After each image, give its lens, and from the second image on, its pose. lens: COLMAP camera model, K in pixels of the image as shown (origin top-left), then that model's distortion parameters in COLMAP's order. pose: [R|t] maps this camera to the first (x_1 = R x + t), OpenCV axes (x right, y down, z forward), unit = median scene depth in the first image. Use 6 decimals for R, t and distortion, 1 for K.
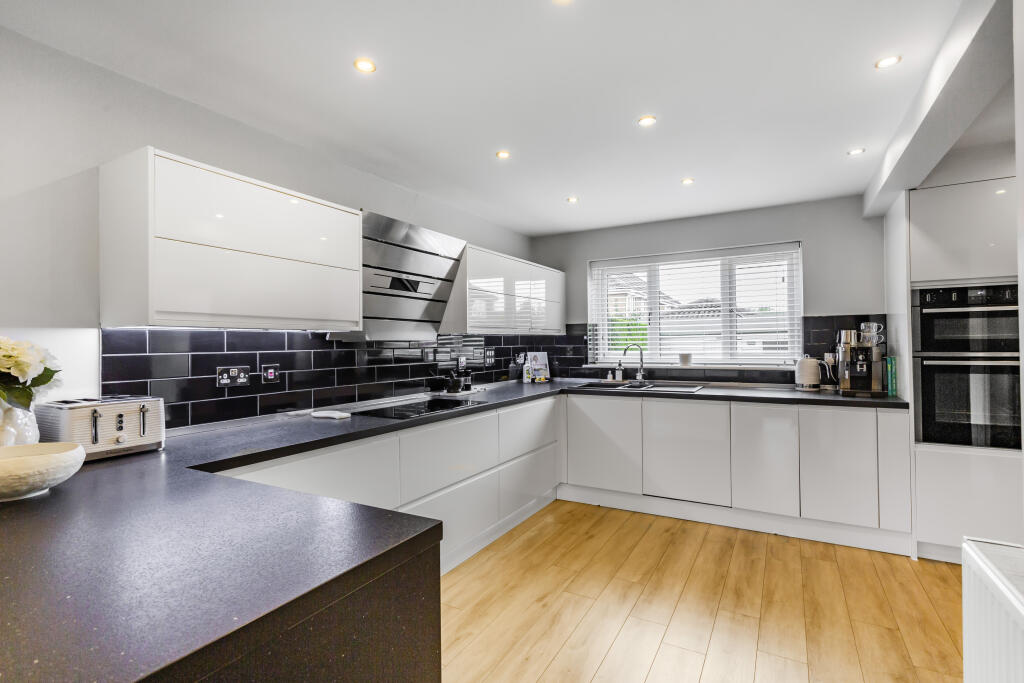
lens RADIAL K [[491.7, 0, 515.7], [0, 491.7, 338.3], [0, 0, 1]] dist [-0.004863, 0.000887]
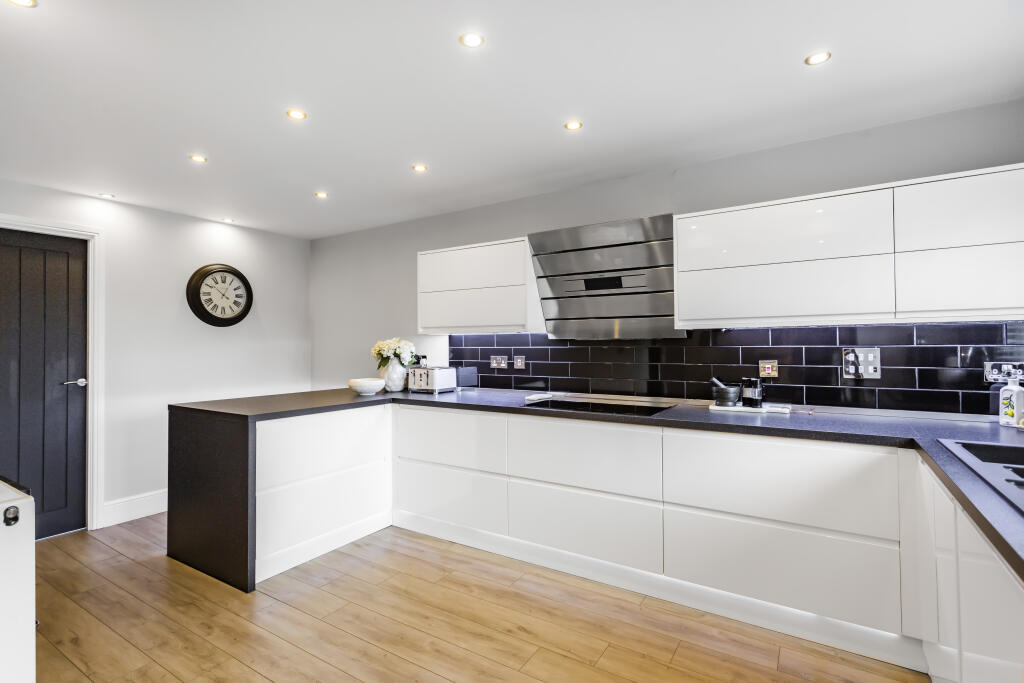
lens RADIAL K [[491.7, 0, 516.2], [0, 491.7, 343.4], [0, 0, 1]] dist [-0.004863, 0.000887]
pose [[-0.064020, 0.011150, -0.997886, 0.995100], [0.017984, 0.999788, 0.010017, 0.000584], [0.997787, -0.017305, -0.064207, 1.116124]]
